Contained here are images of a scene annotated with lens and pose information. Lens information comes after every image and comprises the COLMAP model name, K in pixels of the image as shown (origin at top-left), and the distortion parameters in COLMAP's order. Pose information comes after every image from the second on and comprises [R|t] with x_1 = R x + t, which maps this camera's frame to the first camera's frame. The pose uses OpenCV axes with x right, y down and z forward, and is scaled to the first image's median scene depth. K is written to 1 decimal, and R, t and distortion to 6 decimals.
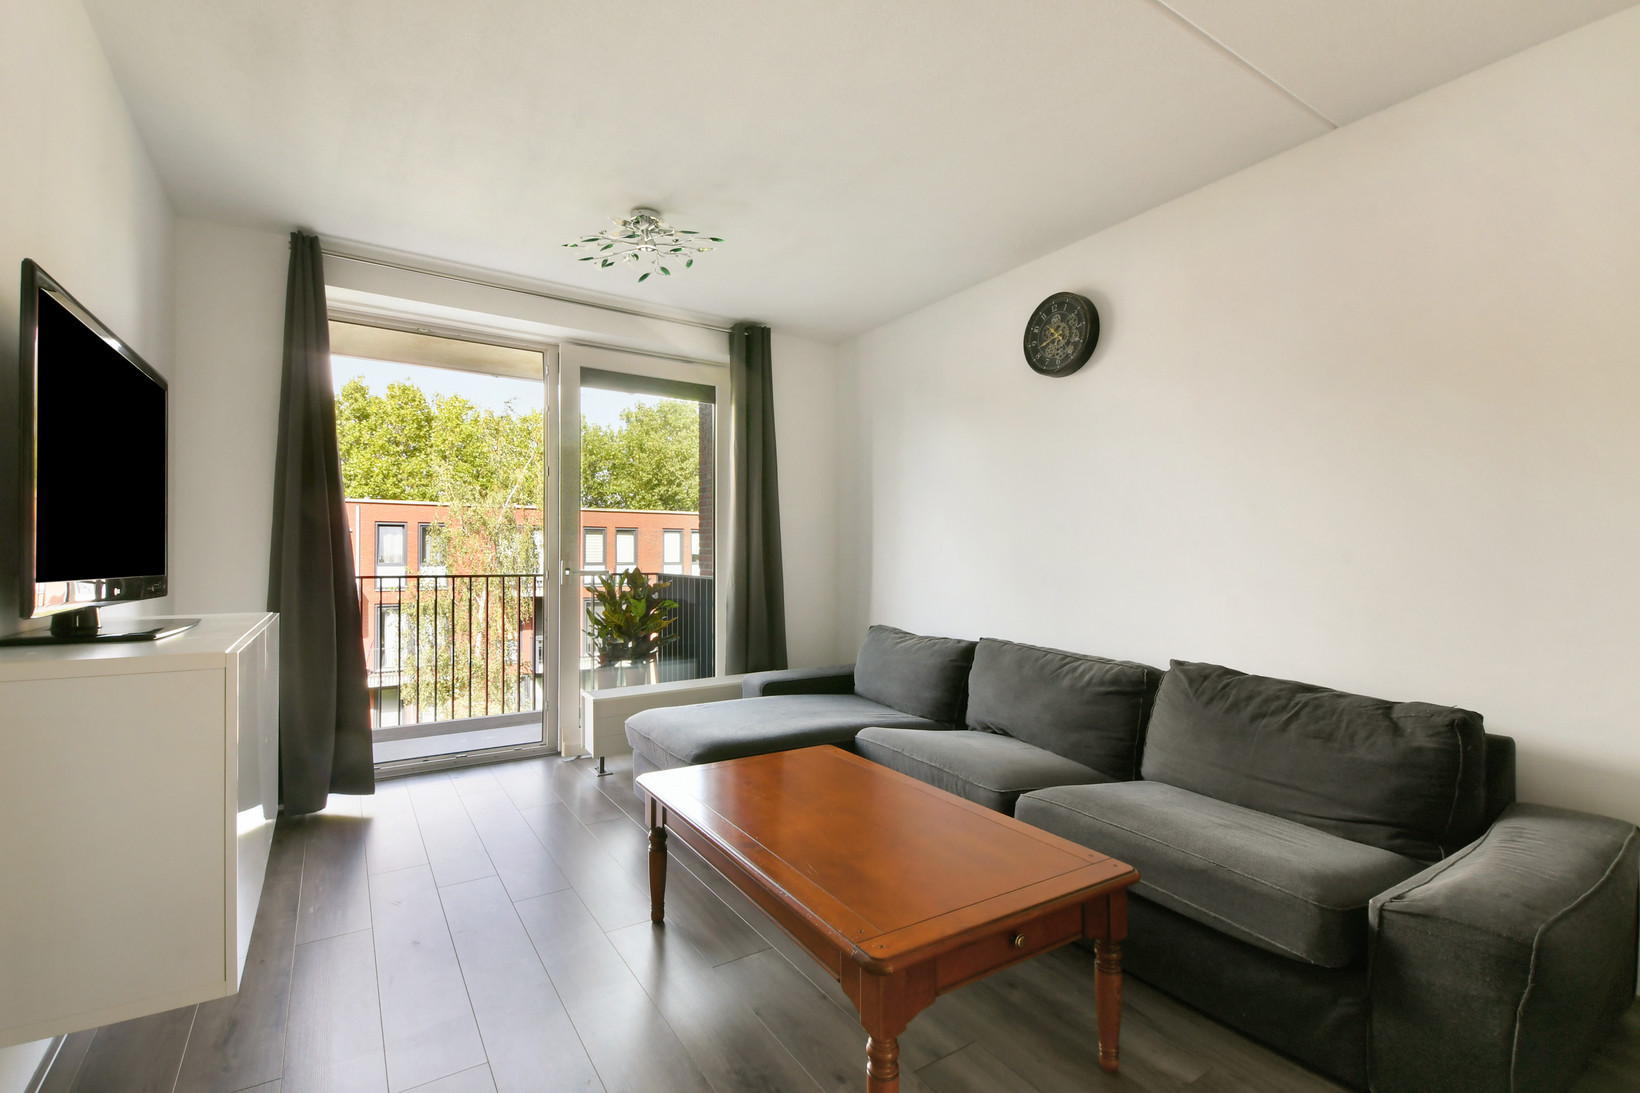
lens RADIAL K [[736.0, 0, 819.3], [0, 736.0, 562.2], [0, 0, 1]] dist [0.030547, -0.000425]
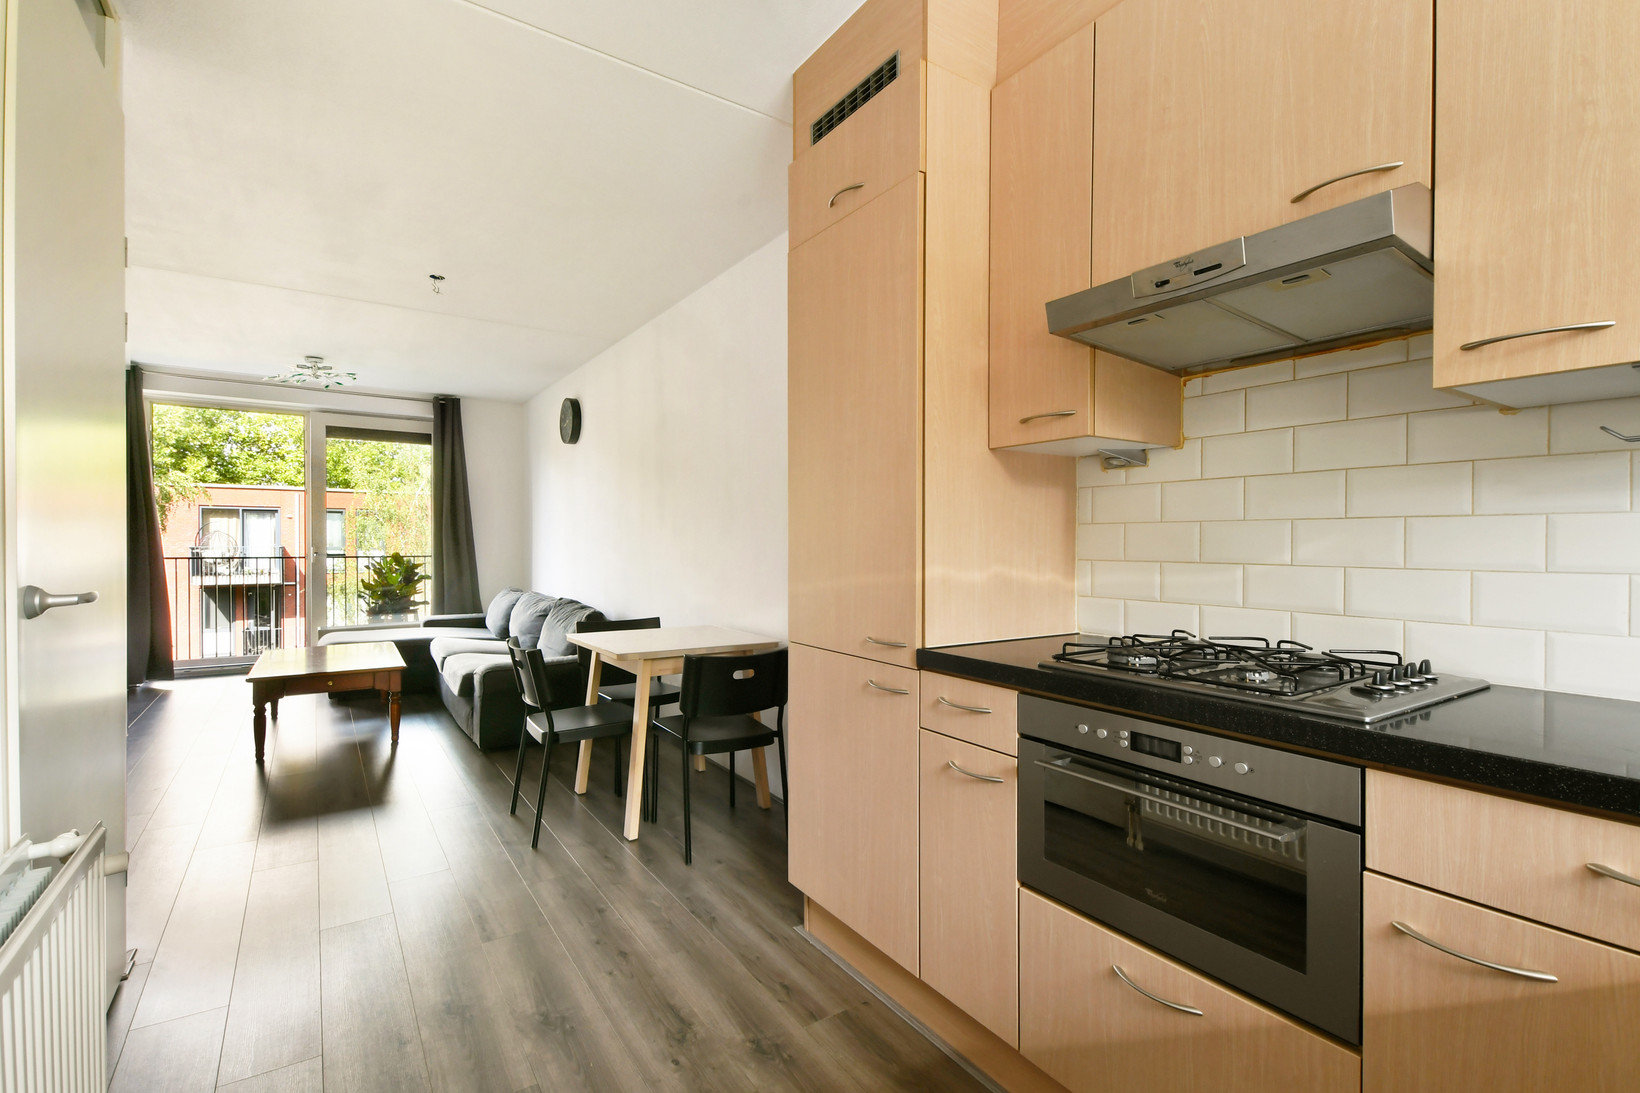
lens RADIAL K [[736.0, 0, 819.3], [0, 736.0, 562.2], [0, 0, 1]] dist [0.030547, -0.000425]
pose [[0.999842, -0.003556, 0.017398, 0.718010], [0.003076, 0.999617, 0.027502, -0.010517], [-0.017489, -0.027445, 0.999470, -0.646670]]
